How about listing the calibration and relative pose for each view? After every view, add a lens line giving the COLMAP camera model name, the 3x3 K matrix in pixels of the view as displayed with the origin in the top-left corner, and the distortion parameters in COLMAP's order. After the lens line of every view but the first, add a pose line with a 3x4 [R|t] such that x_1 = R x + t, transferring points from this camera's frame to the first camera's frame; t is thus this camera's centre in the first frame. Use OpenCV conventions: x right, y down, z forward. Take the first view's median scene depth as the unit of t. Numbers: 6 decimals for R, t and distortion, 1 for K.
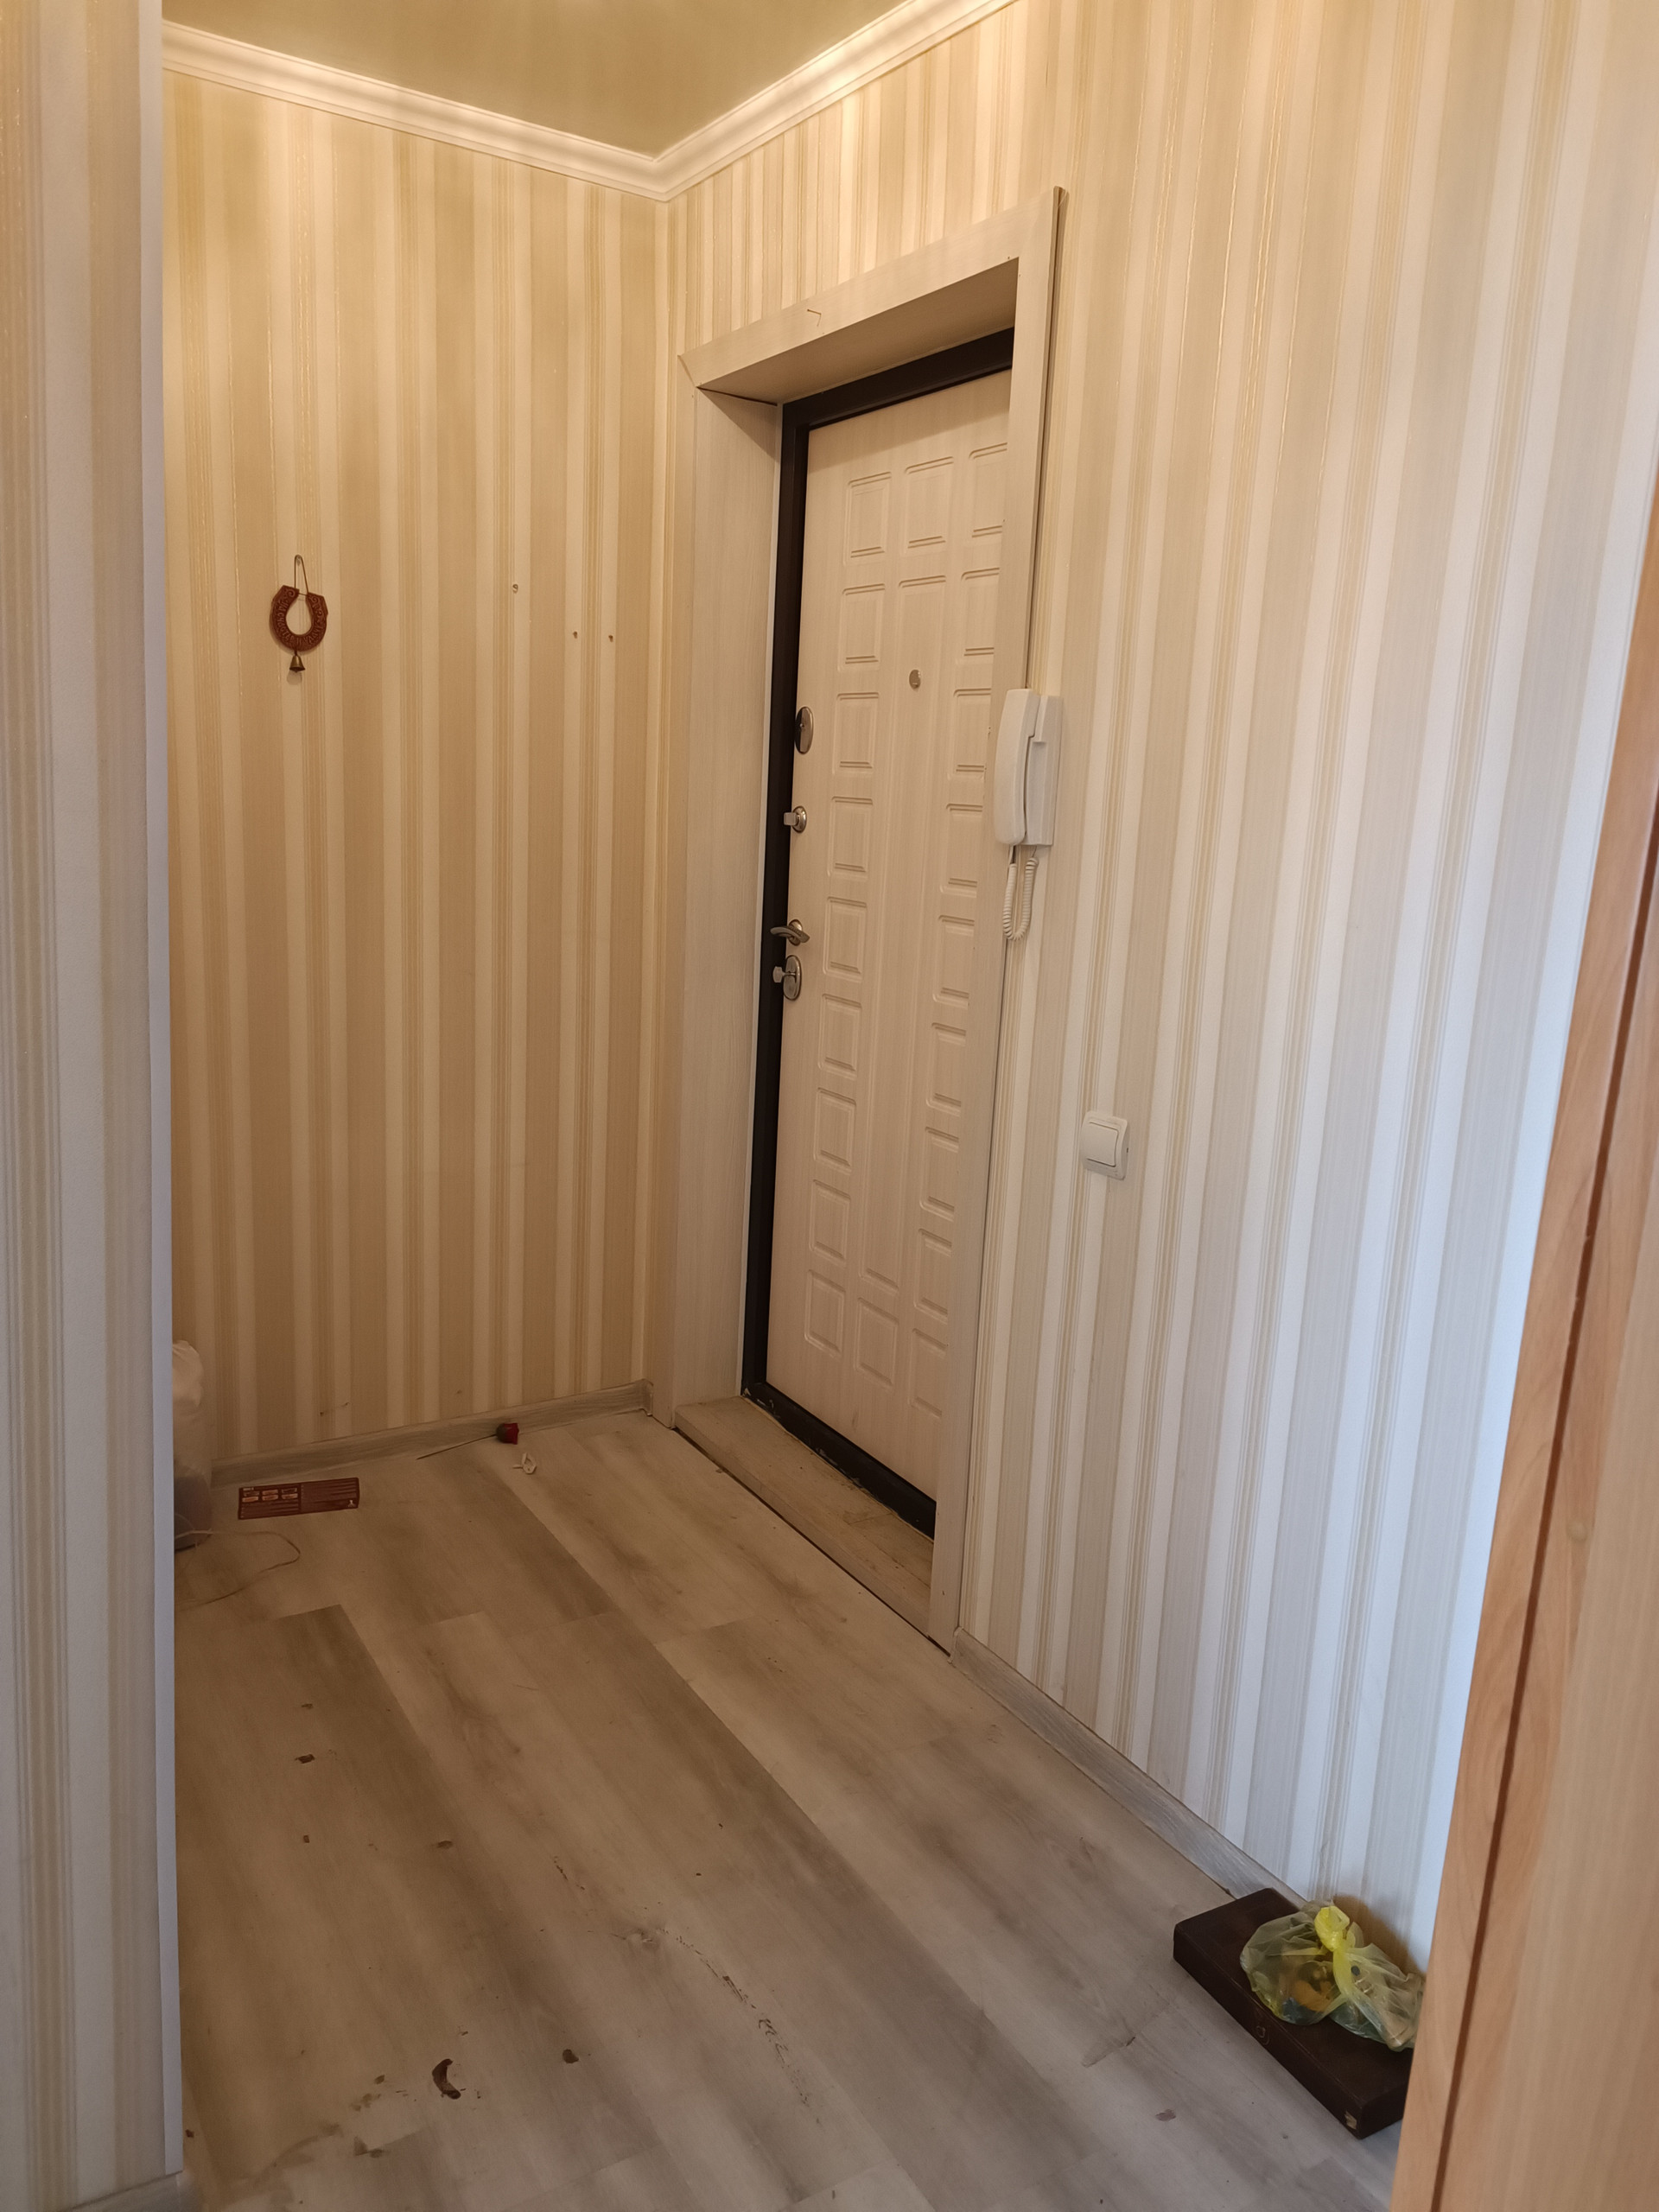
lens RADIAL K [[1552.5, 0, 839.8], [0, 1552.5, 1104.3], [0, 0, 1]] dist [0.059808, -0.189717]
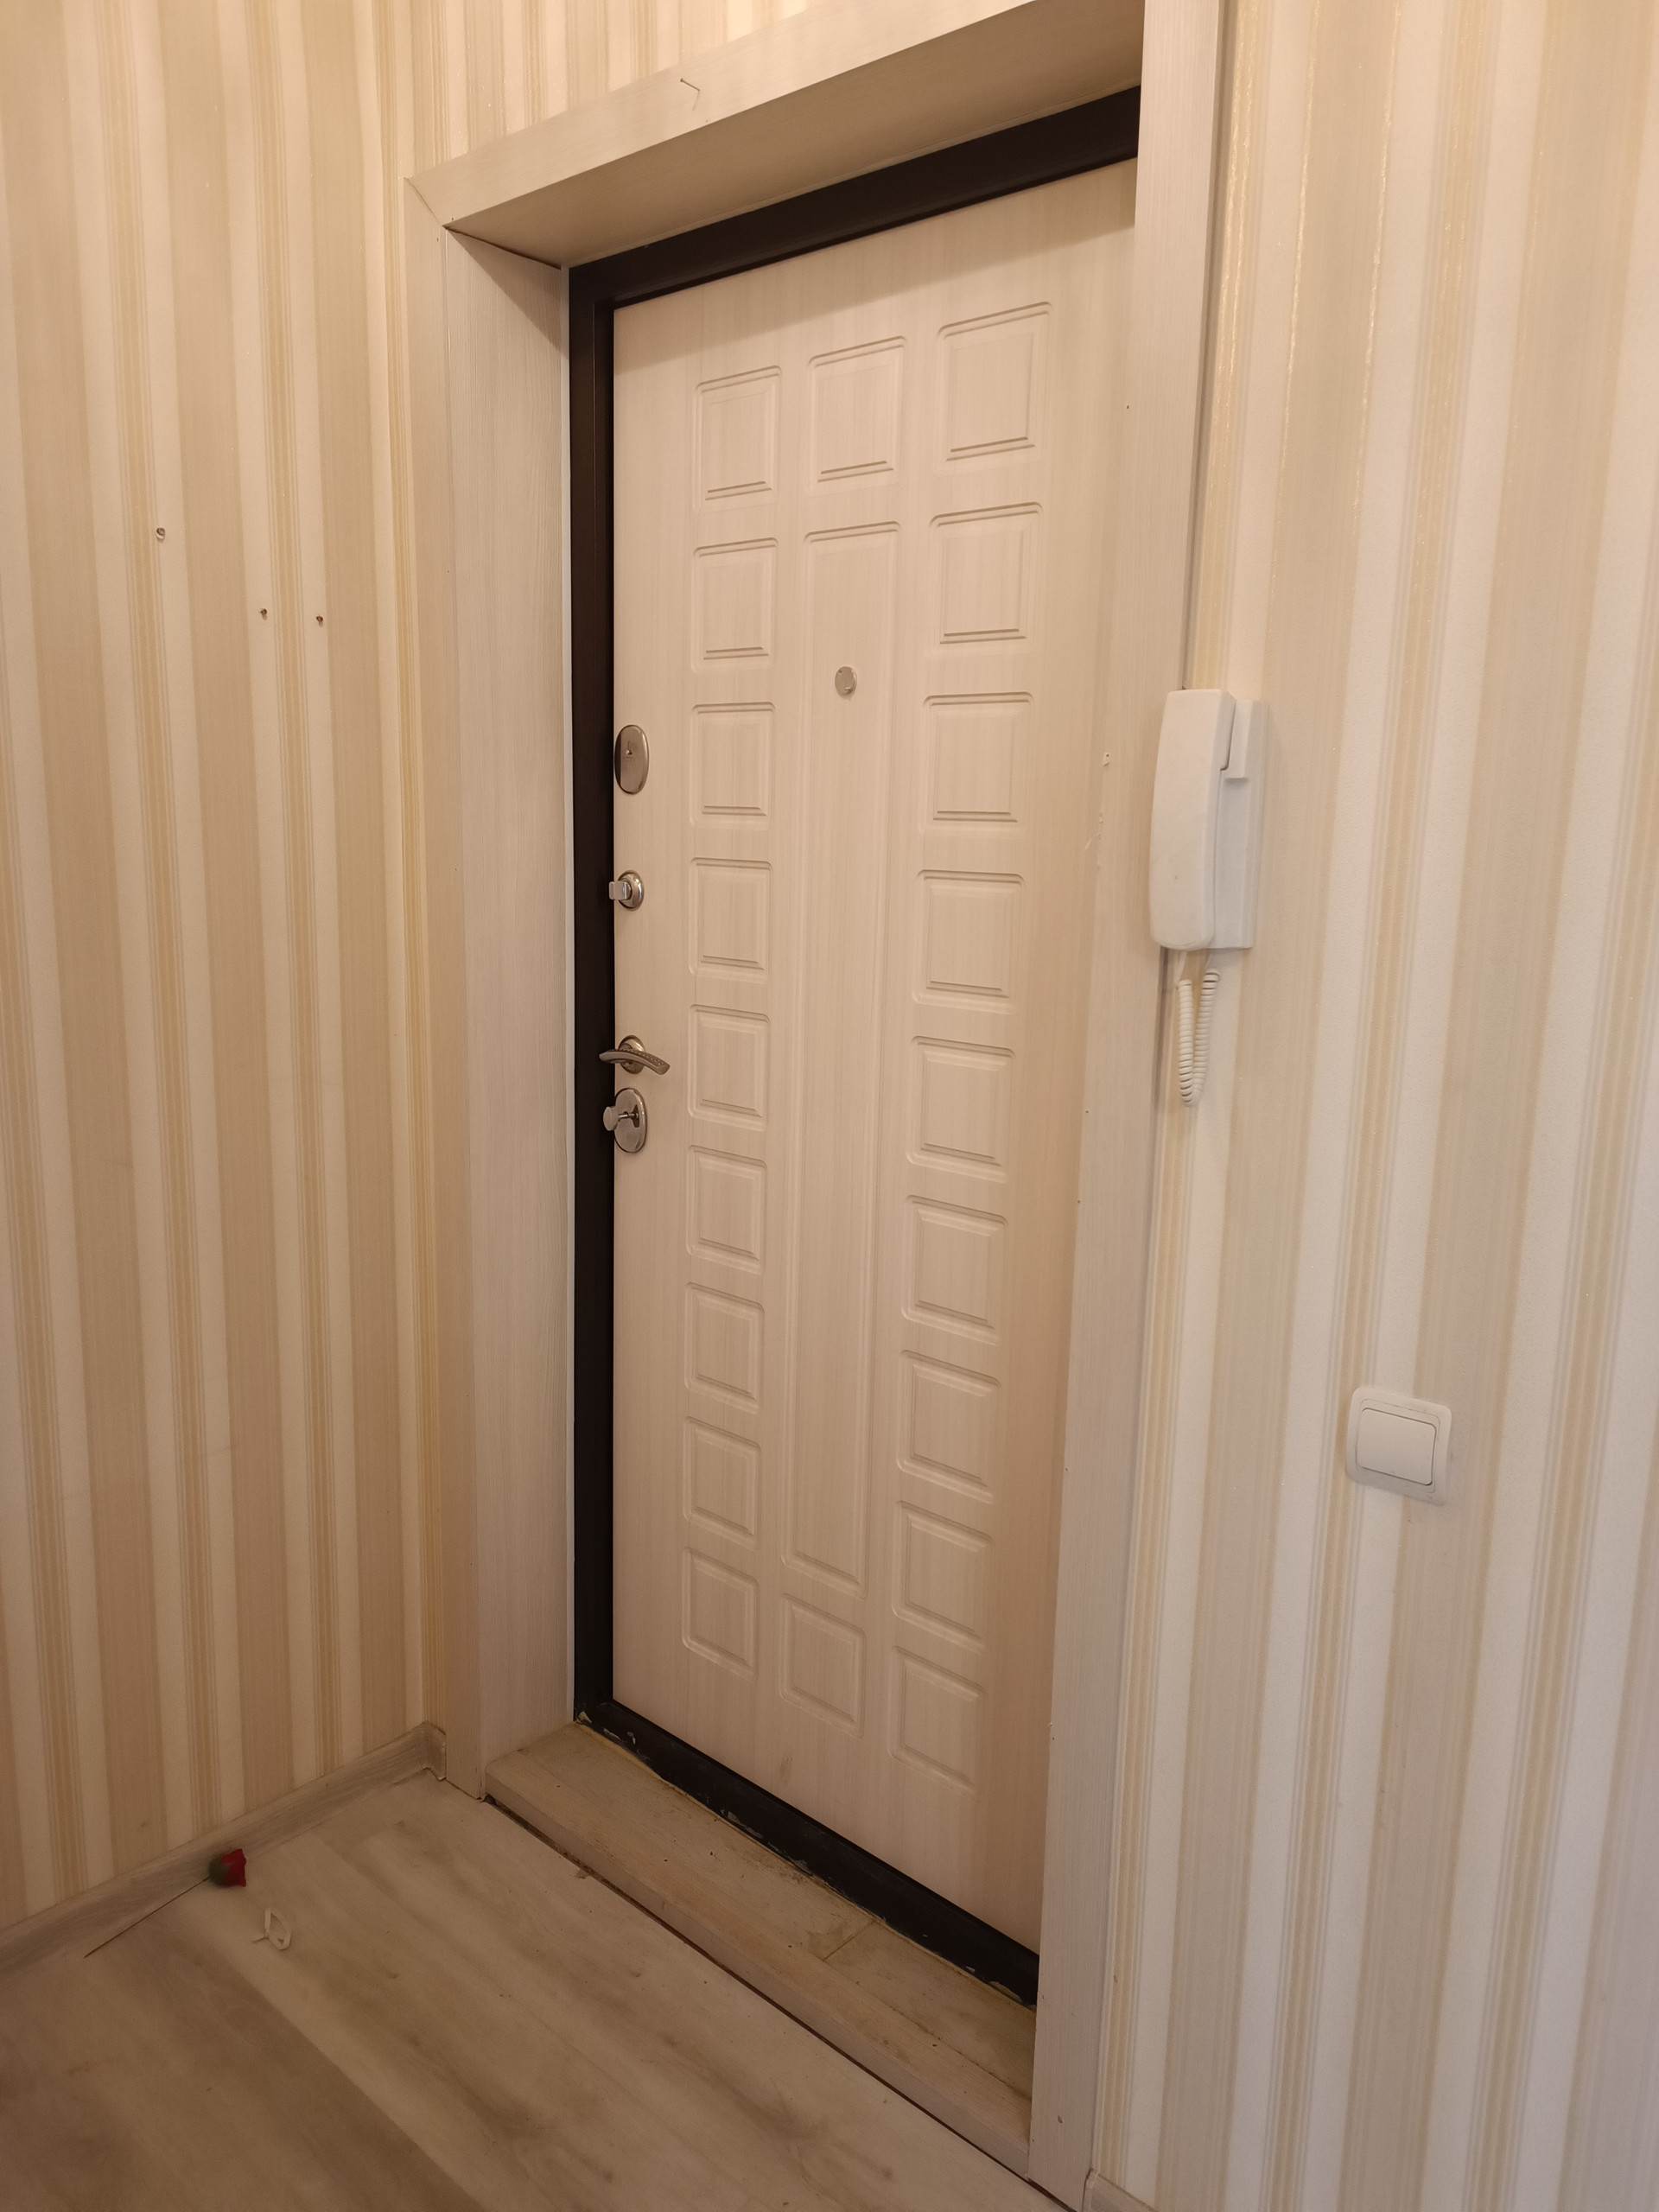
lens RADIAL K [[1585.5, 0, 837.6], [0, 1585.5, 1103.4], [0, 0, 1]] dist [0.052834, -0.062107]
pose [[0.962163, -0.076192, 0.261606, -0.132325], [0.079536, 0.996830, -0.002205, -0.085376], [-0.260609, 0.022929, 0.965172, 0.324251]]
